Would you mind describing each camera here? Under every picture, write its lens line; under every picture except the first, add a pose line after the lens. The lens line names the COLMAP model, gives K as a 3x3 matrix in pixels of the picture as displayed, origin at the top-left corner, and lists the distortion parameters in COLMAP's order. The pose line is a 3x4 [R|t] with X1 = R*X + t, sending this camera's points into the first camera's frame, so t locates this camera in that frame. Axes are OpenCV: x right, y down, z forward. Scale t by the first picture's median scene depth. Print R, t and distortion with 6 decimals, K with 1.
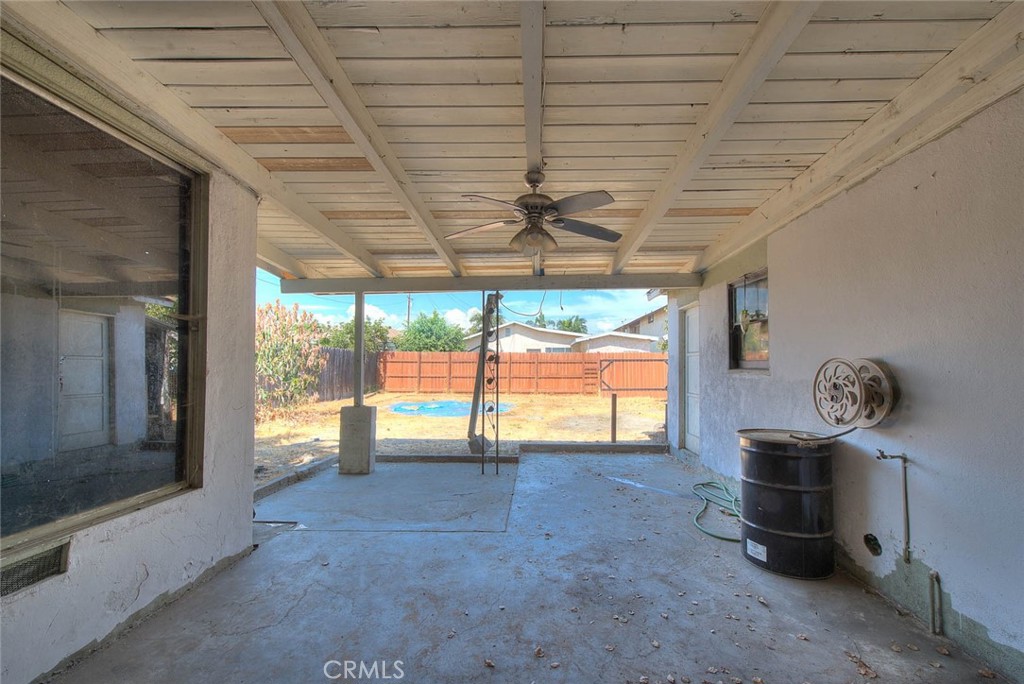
lens RADIAL K [[409.4, 0, 524.5], [0, 409.4, 360.6], [0, 0, 1]] dist [0.022050, -0.000913]
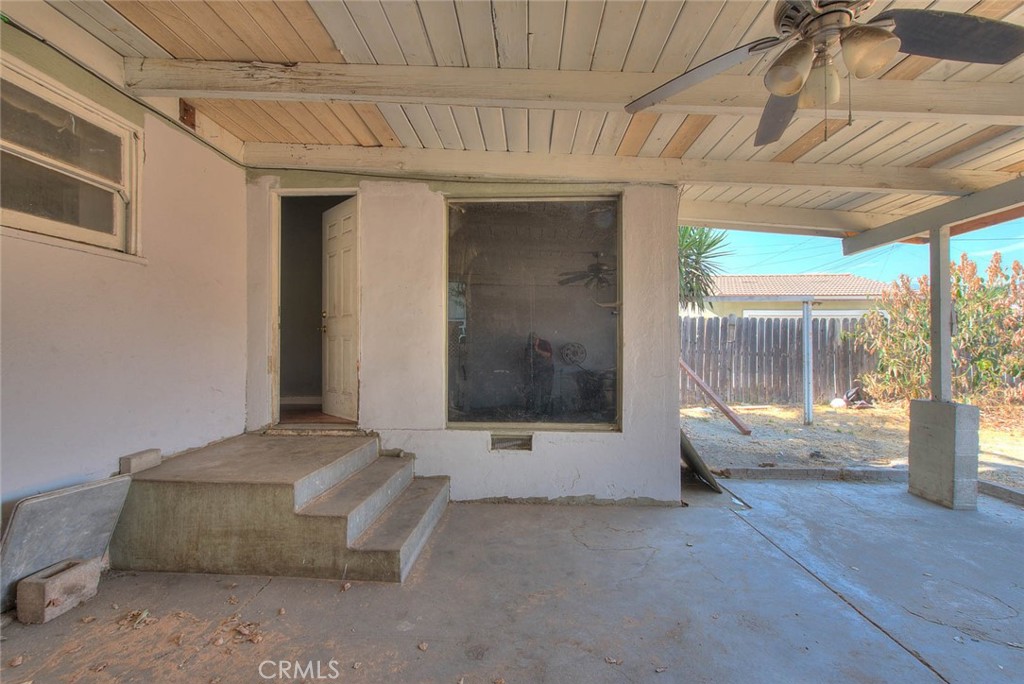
lens RADIAL K [[409.4, 0, 513.4], [0, 409.4, 343.3], [0, 0, 1]] dist [0.022050, -0.000913]
pose [[0.026001, -0.004774, -0.999651, 0.480042], [0.013615, 0.999898, -0.004421, 0.022850], [0.999569, -0.013496, 0.026063, 0.582577]]
